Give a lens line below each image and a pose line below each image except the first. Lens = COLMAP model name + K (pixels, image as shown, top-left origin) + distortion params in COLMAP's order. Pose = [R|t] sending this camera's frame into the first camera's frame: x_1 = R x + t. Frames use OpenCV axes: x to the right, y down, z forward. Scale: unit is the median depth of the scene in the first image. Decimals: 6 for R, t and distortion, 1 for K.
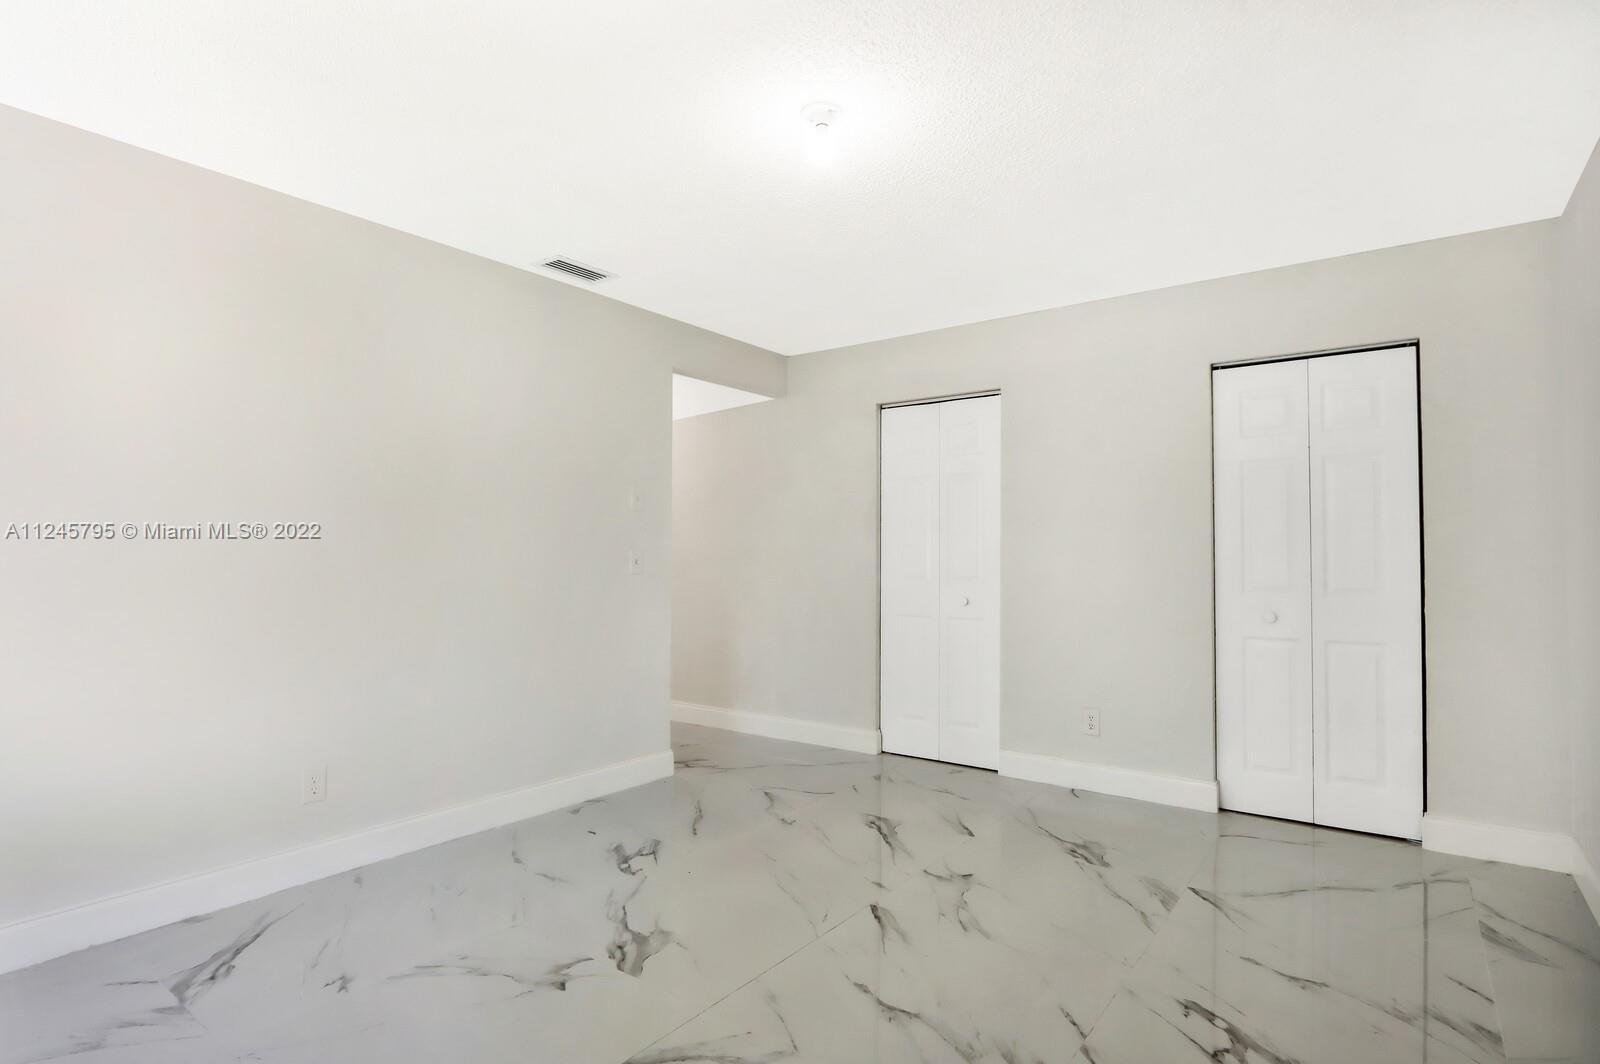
lens RADIAL K [[827.0, 0, 801.6], [0, 827.0, 549.0], [0, 0, 1]] dist [-0.001838, -0.001011]
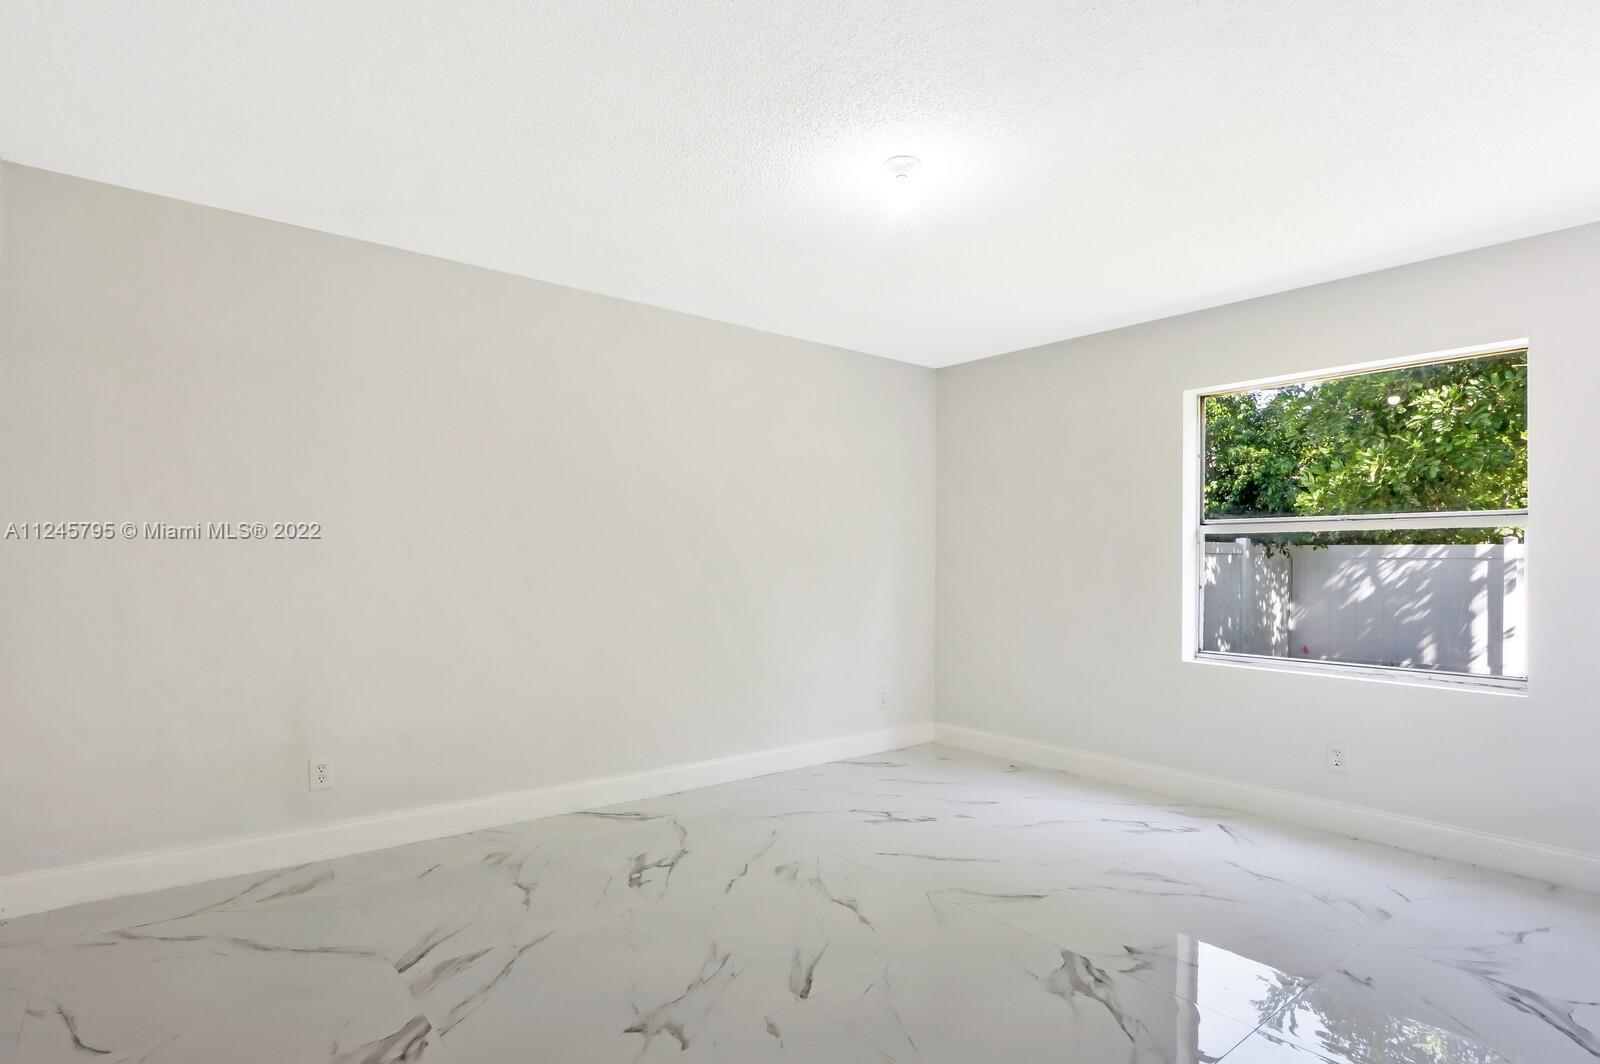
lens RADIAL K [[835.7, 0, 779.9], [0, 835.7, 538.0], [0, 0, 1]] dist [-0.002769, -0.000968]
pose [[-0.962973, -0.003258, 0.269578, -0.109946], [-0.013128, 0.999307, -0.034818, 0.012272], [-0.269278, -0.037068, -0.962349, 1.809419]]
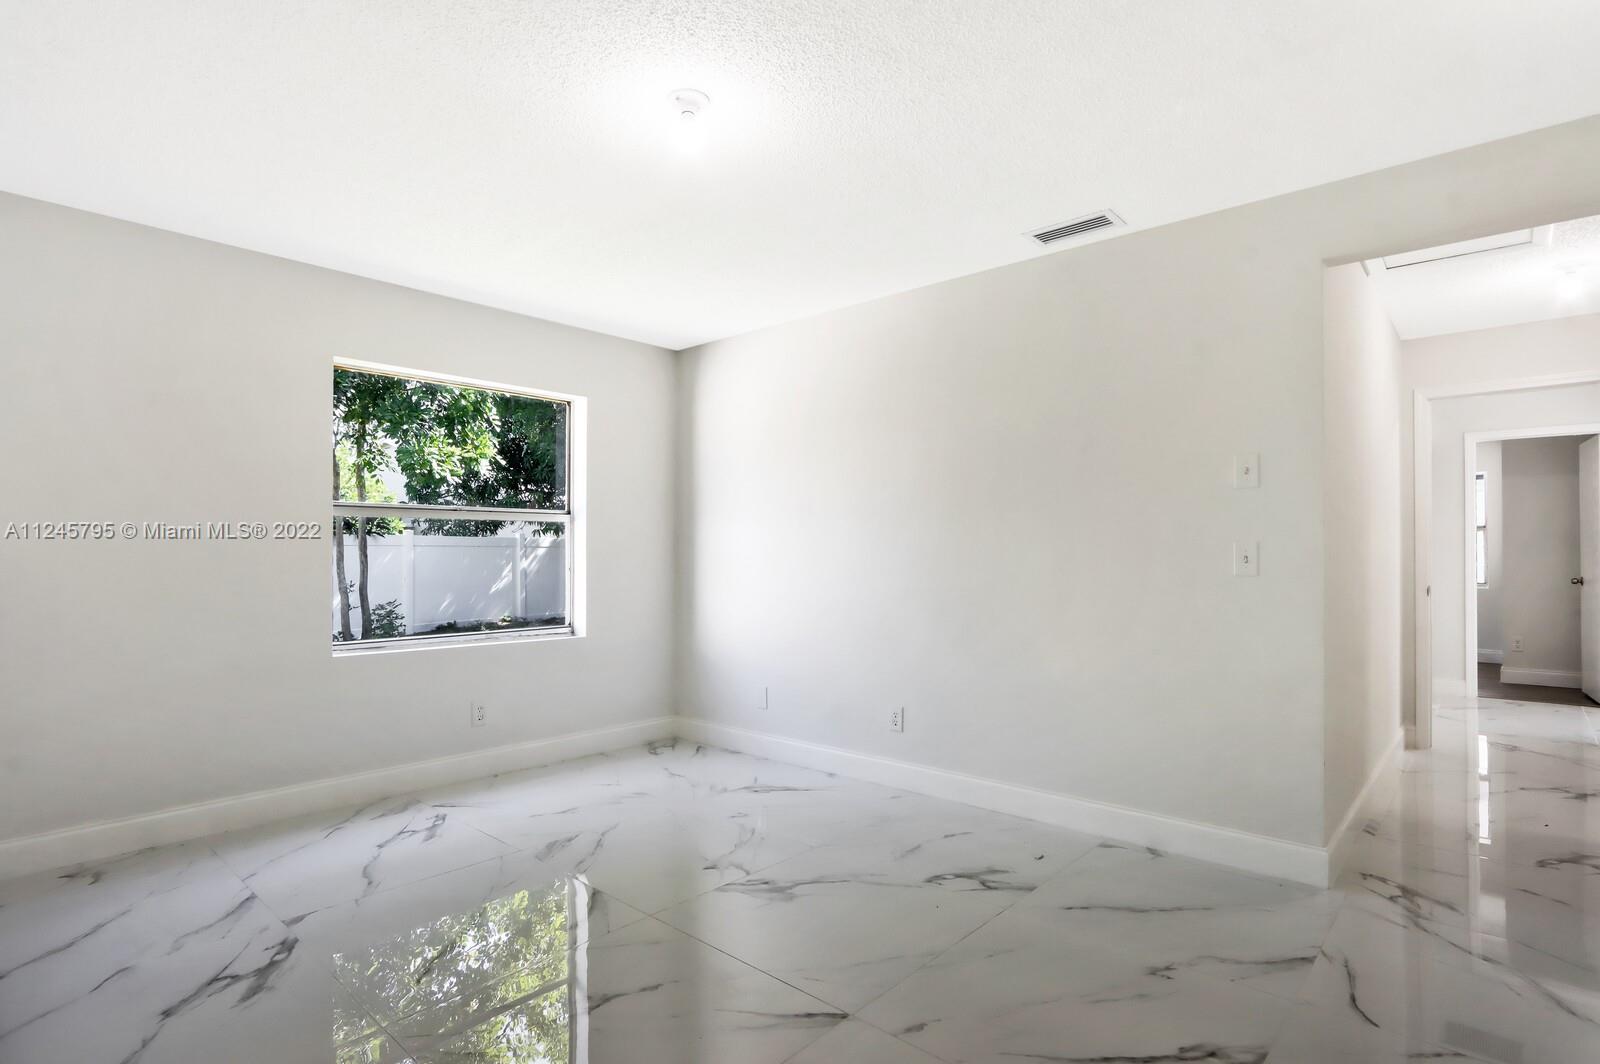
lens RADIAL K [[835.7, 0, 779.9], [0, 835.7, 538.0], [0, 0, 1]] dist [-0.002769, -0.000968]
pose [[-0.115633, -0.014492, -0.993186, 0.860403], [0.010576, 0.999819, -0.015820, 0.007936], [0.993236, -0.012334, -0.115459, 1.033416]]
